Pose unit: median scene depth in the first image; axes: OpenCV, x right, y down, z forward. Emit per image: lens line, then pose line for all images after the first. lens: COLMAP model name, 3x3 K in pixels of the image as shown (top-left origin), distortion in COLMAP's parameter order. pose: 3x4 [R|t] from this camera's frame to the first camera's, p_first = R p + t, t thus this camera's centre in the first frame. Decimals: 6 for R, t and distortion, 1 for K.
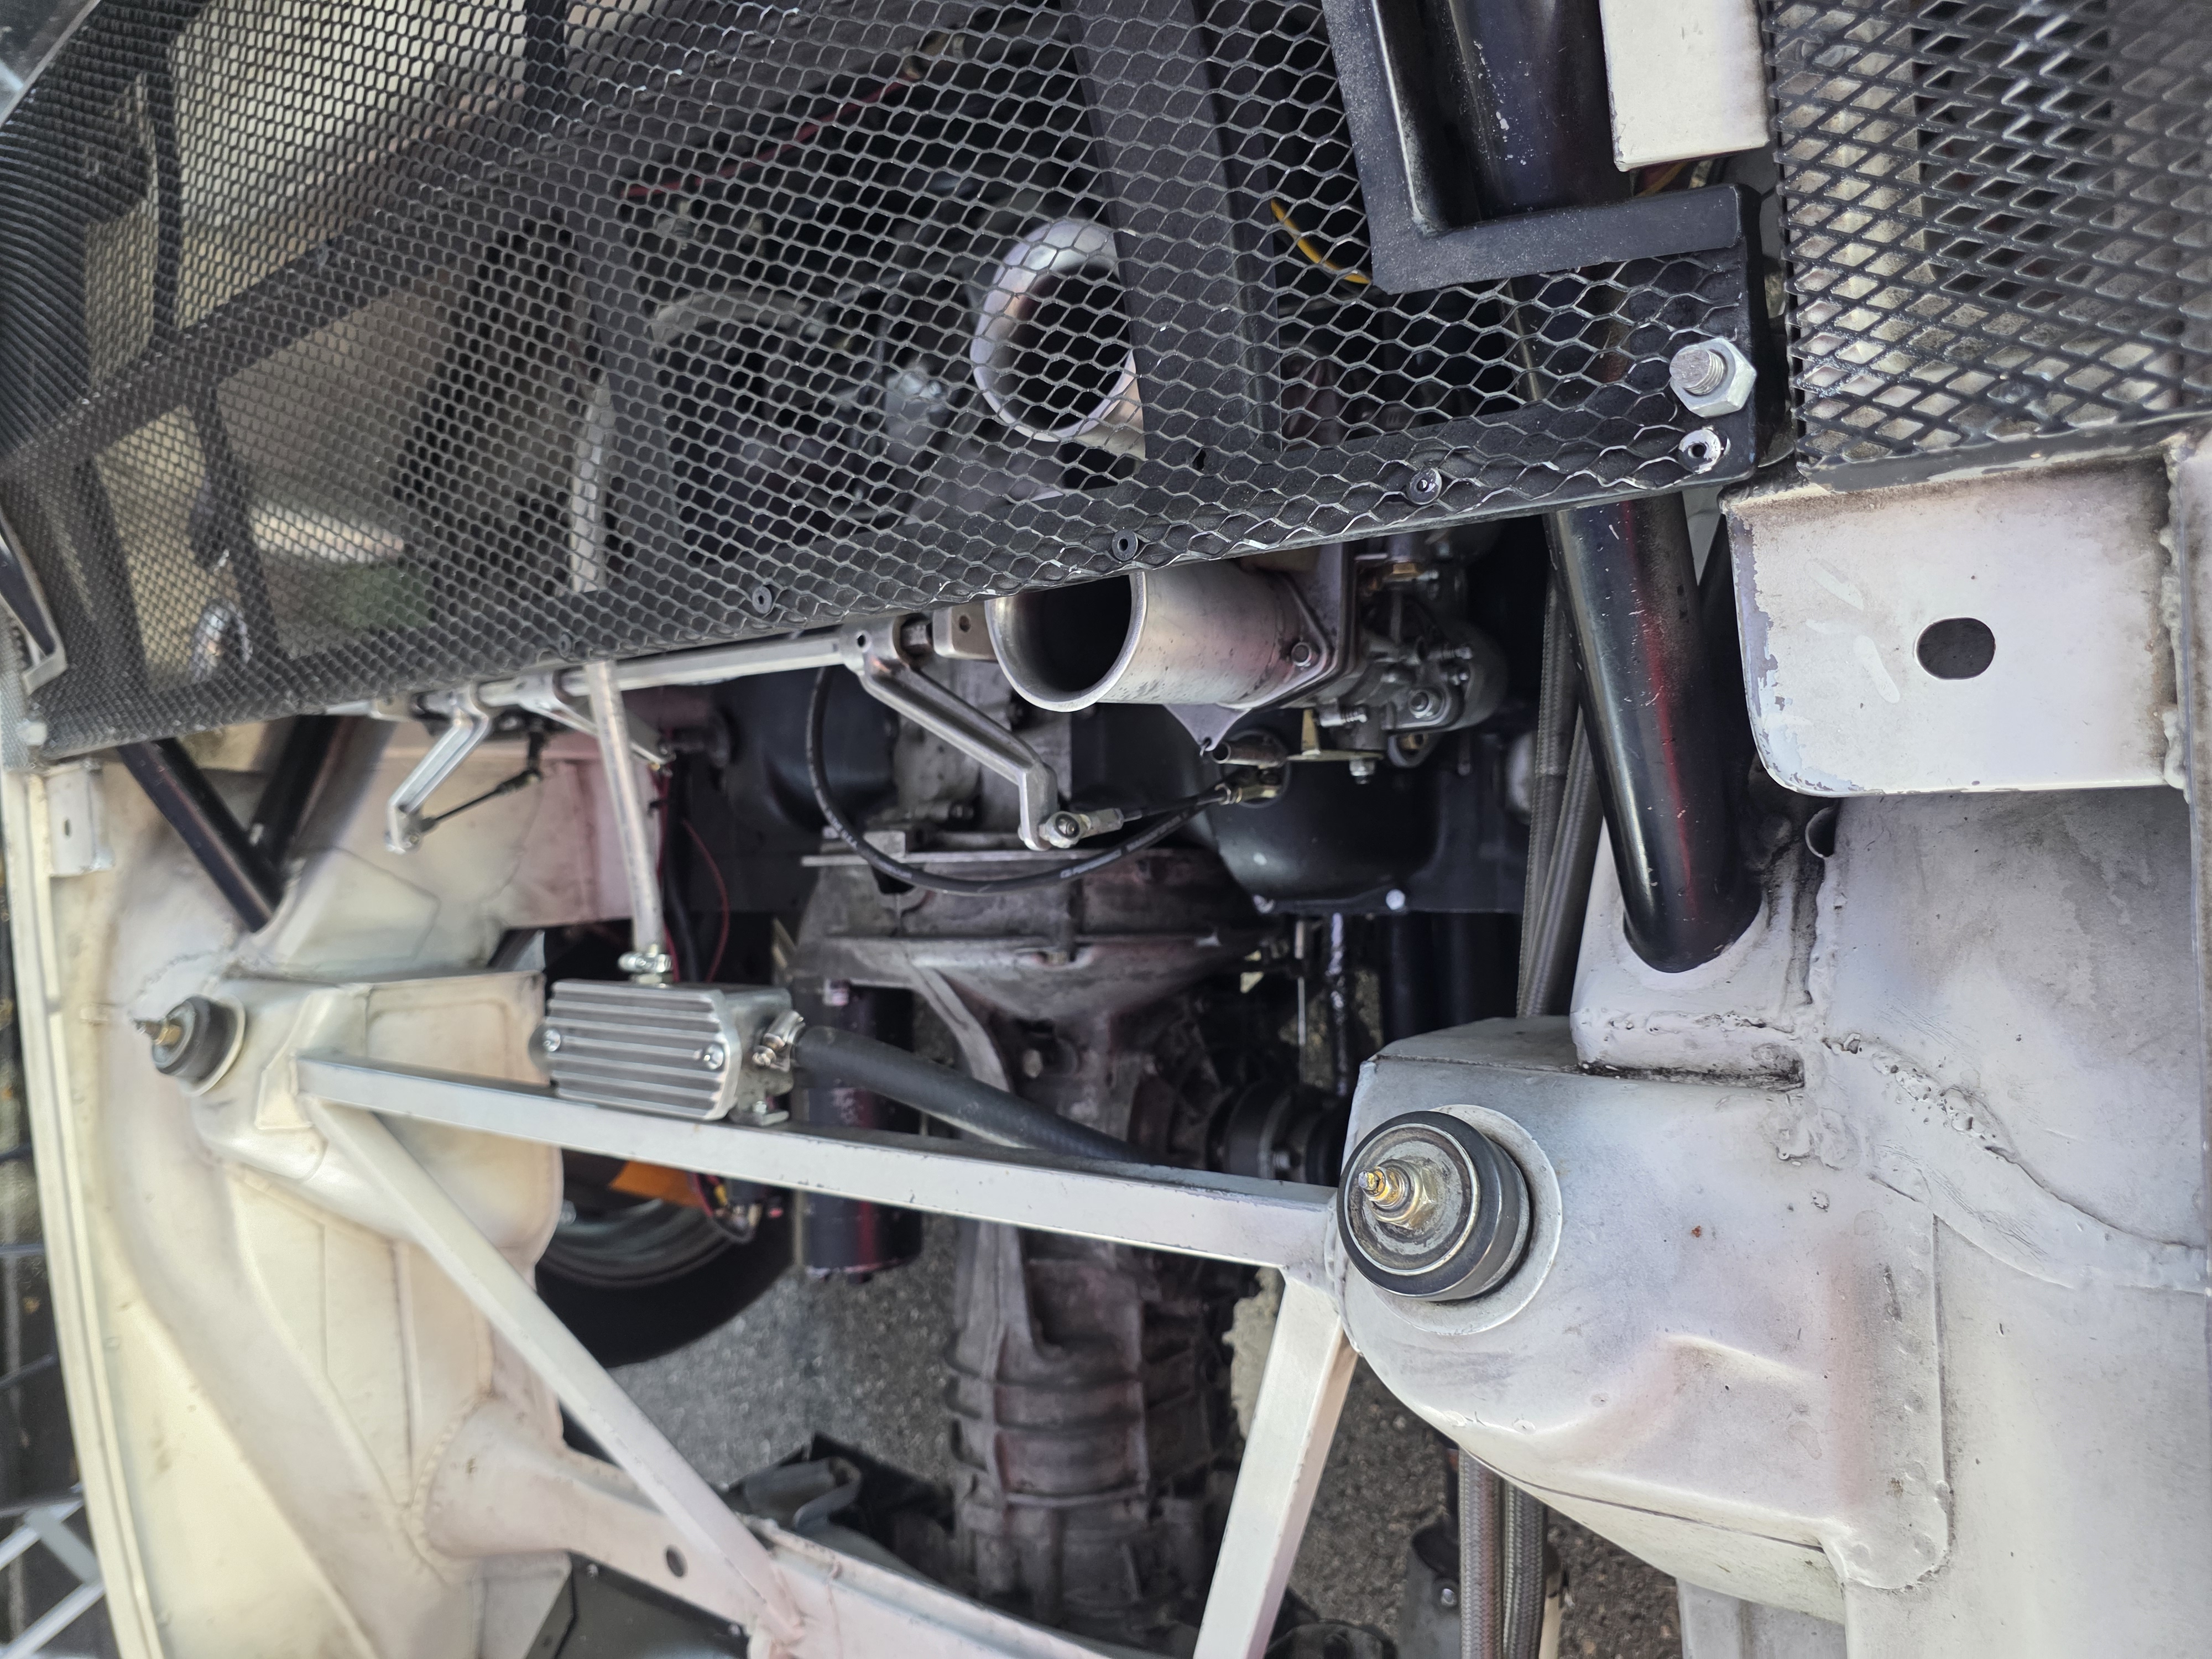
lens RADIAL K [[1508.6, 0, 1105.0], [0, 1508.6, 831.7], [0, 0, 1]] dist [0.003567, -0.005999]
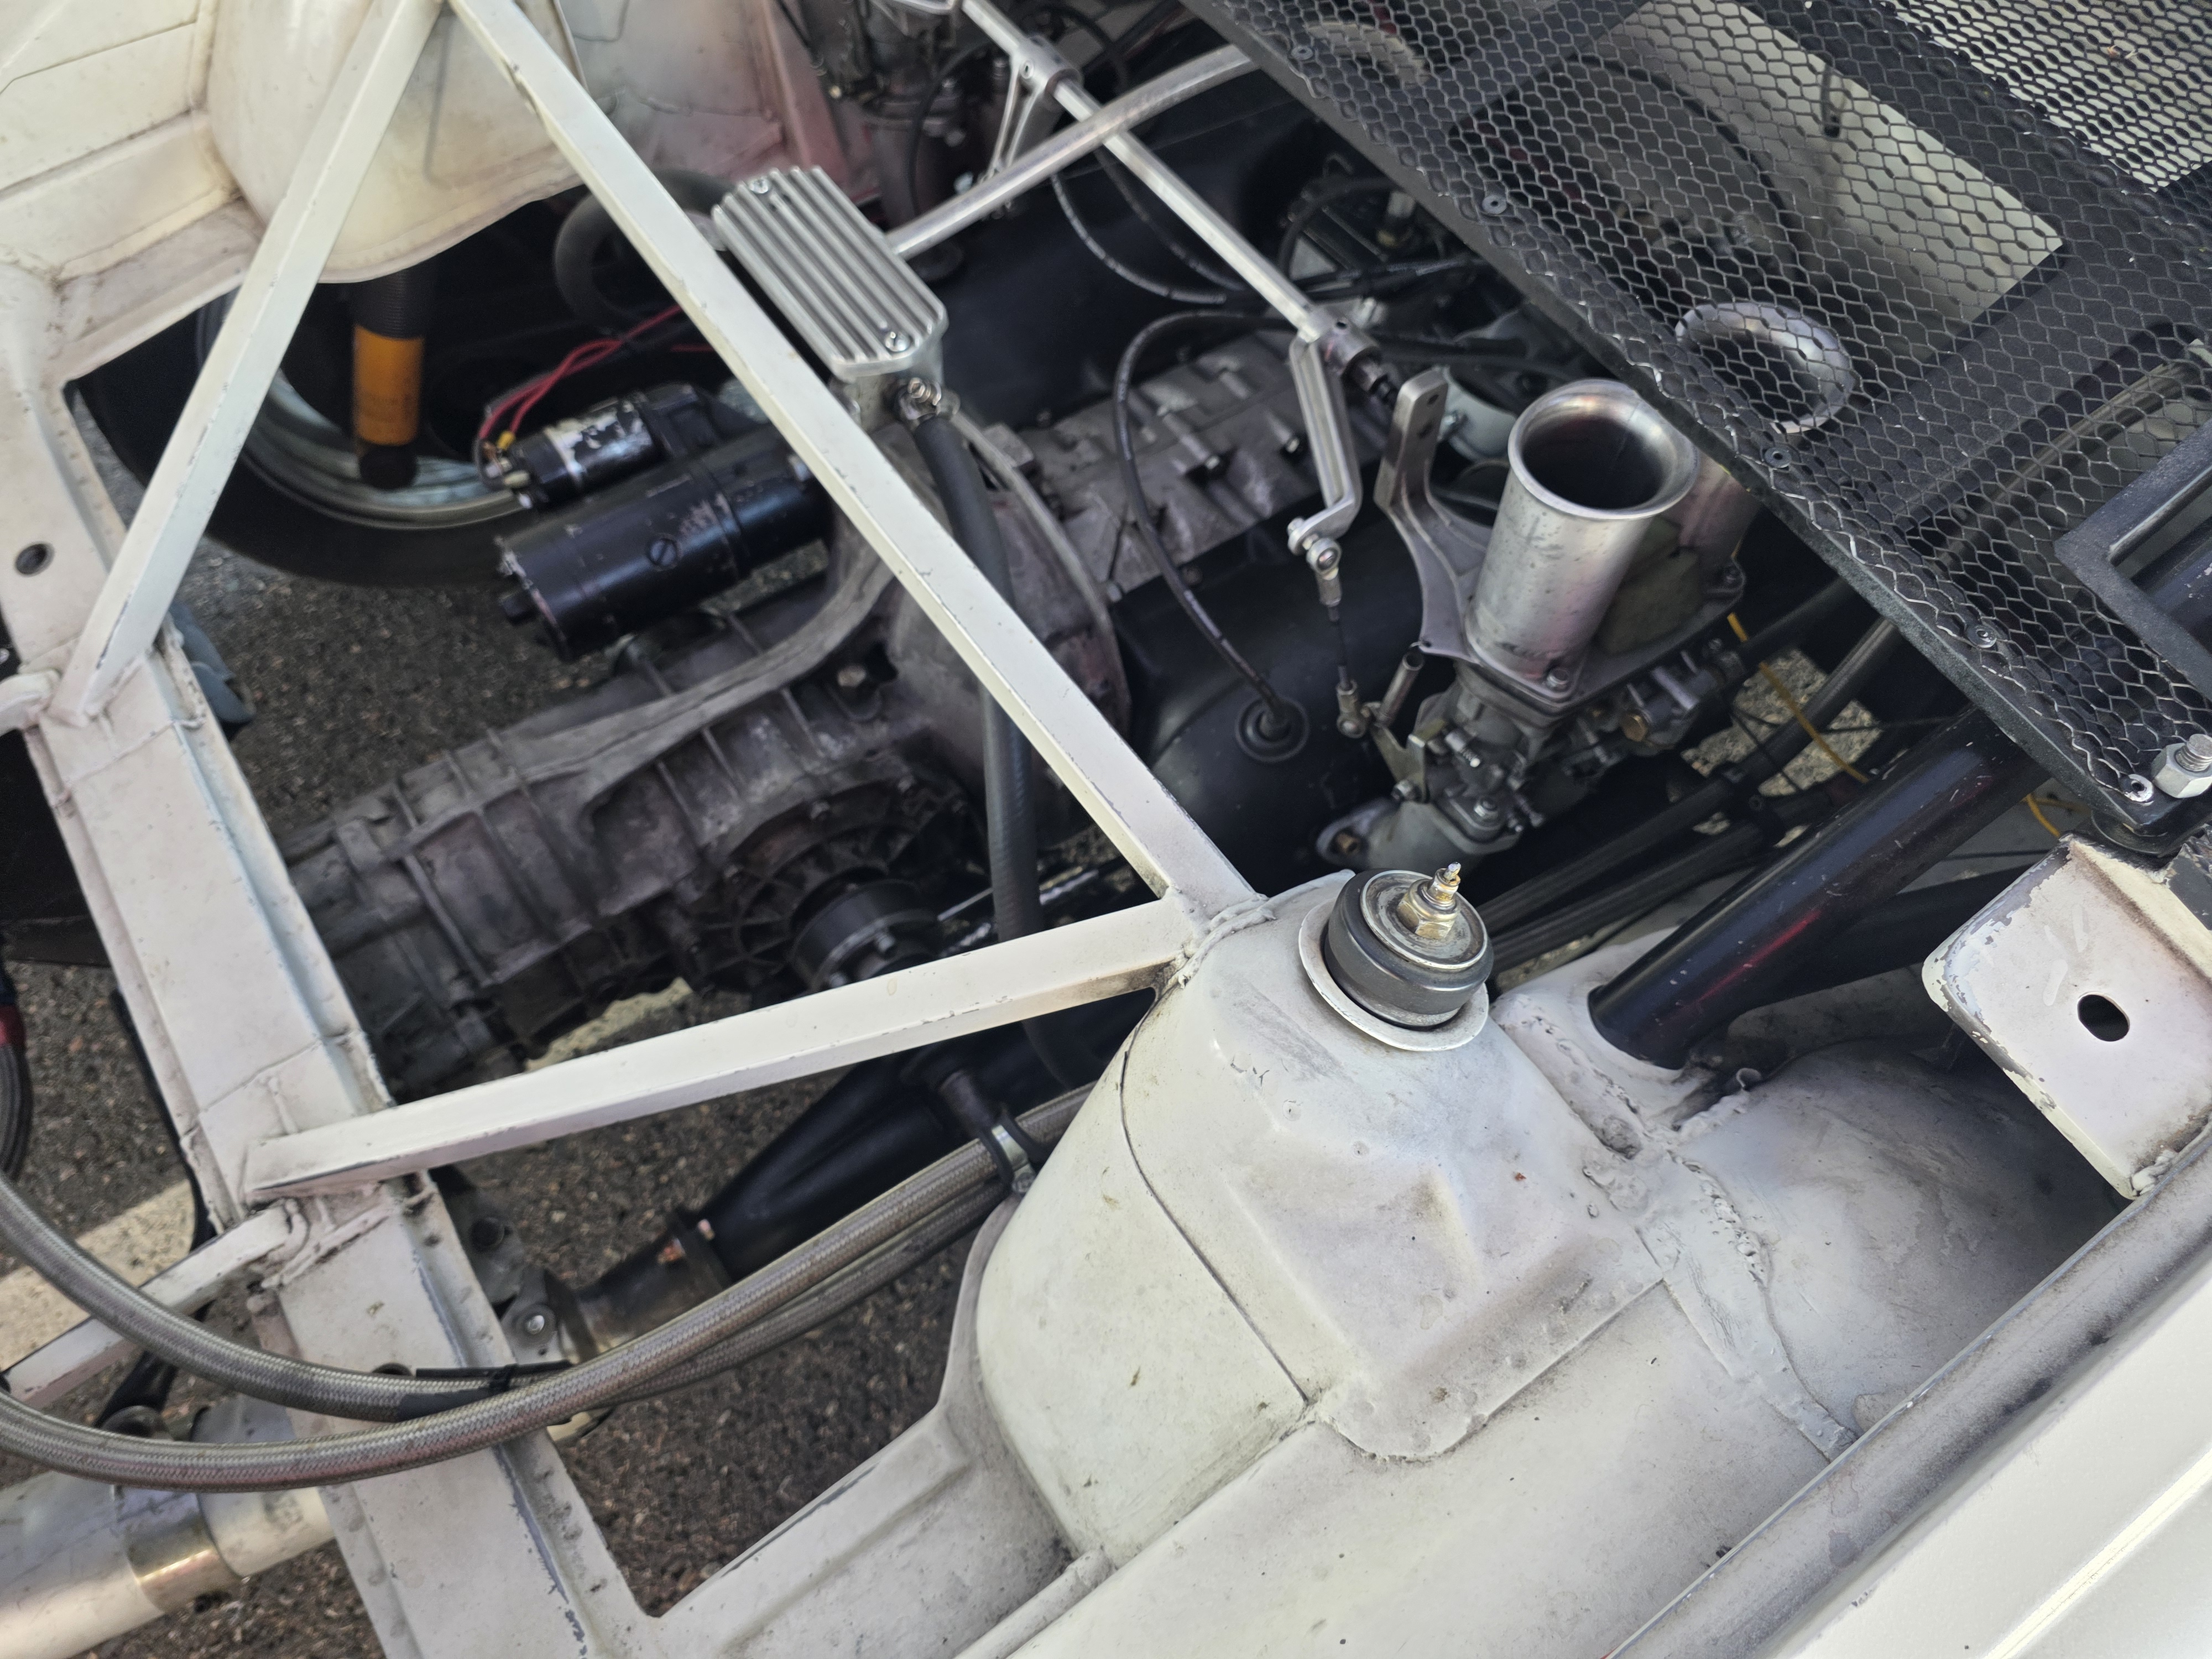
lens RADIAL K [[1471.1, 0, 1109.4], [0, 1471.1, 836.2], [0, 0, 1]] dist [0.005839, -0.001337]
pose [[0.409464, 0.889764, 0.201640, -0.170063], [-0.838563, 0.454113, -0.300987, 0.735135], [-0.359375, -0.045845, 0.932067, 0.062605]]
